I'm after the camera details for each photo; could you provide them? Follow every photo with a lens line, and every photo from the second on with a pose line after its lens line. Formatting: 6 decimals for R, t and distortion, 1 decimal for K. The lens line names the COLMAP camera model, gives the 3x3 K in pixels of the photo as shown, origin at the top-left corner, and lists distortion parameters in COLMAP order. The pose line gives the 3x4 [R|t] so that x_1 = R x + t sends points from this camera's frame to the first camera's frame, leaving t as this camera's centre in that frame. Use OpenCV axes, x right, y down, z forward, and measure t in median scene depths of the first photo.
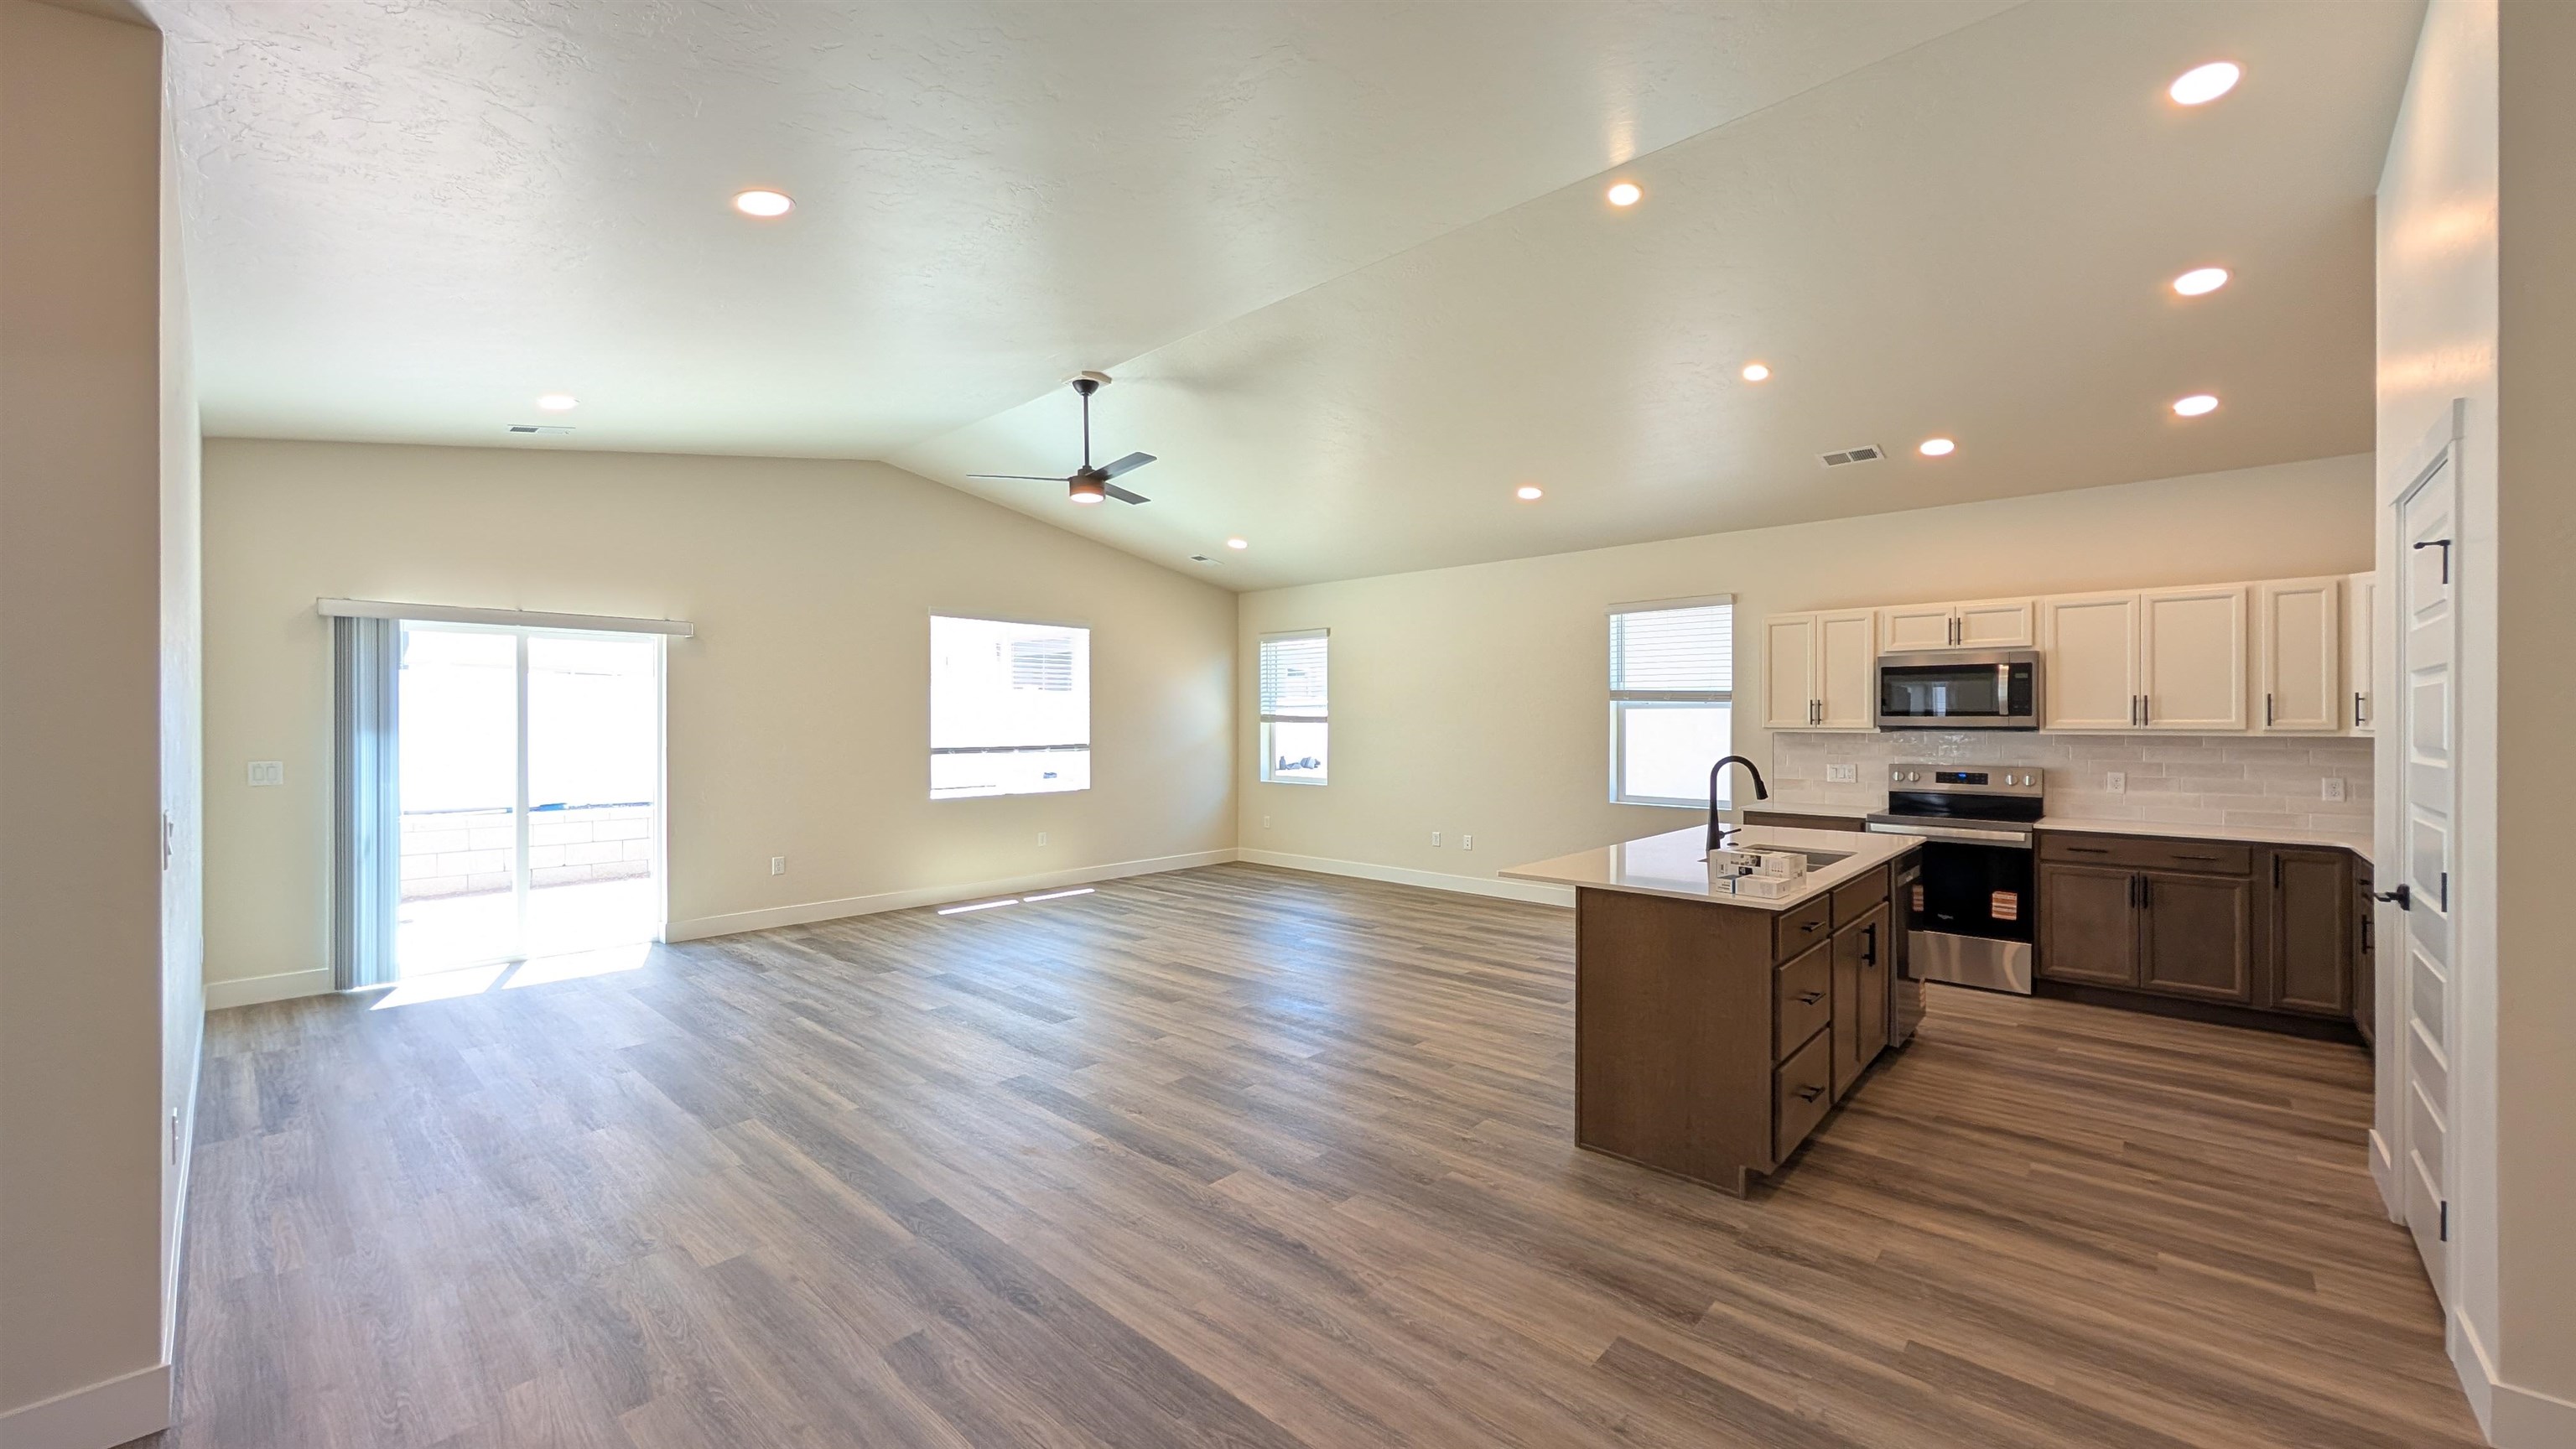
lens RADIAL K [[975.7, 0, 1287.4], [0, 975.7, 722.6], [0, 0, 1]] dist [0.003362, 0.000055]
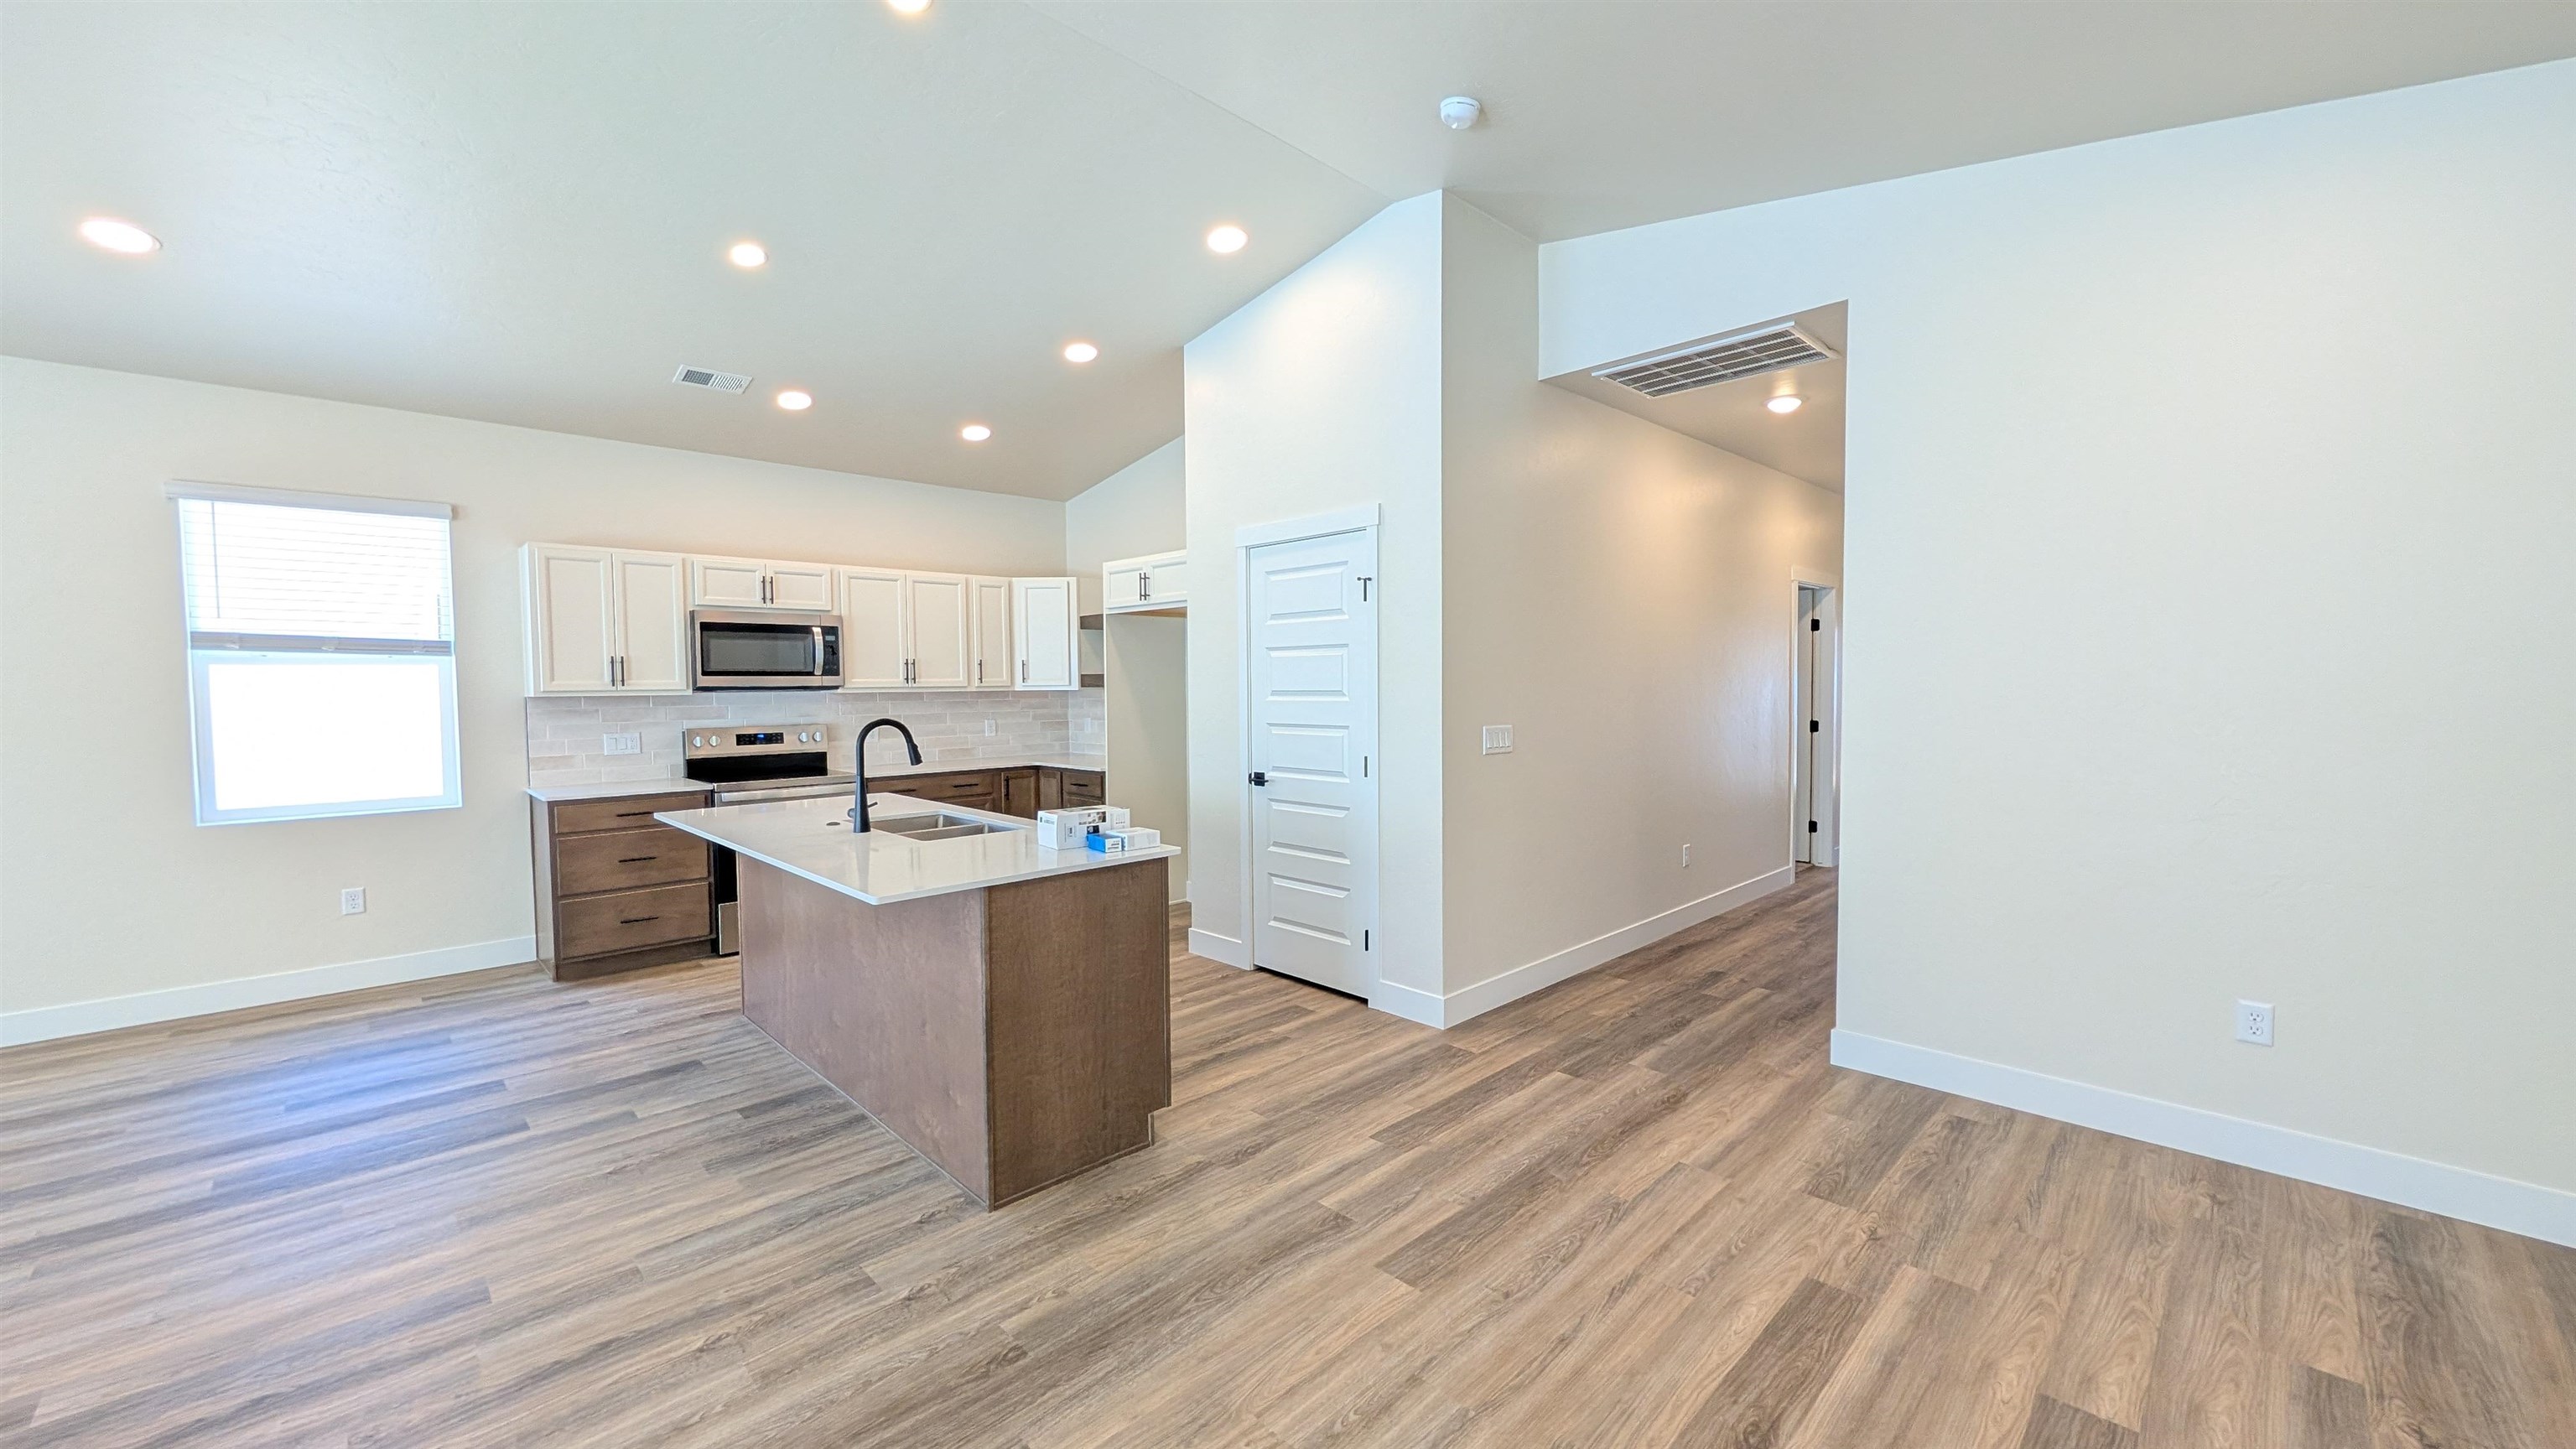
lens RADIAL K [[975.7, 0, 1287.6], [0, 975.7, 721.6], [0, 0, 1]] dist [0.003362, 0.000055]
pose [[0.054508, -0.043244, 0.997576, -0.294104], [0.009440, 0.999039, 0.042792, 0.002087], [-0.998469, 0.007084, 0.054864, 0.448170]]
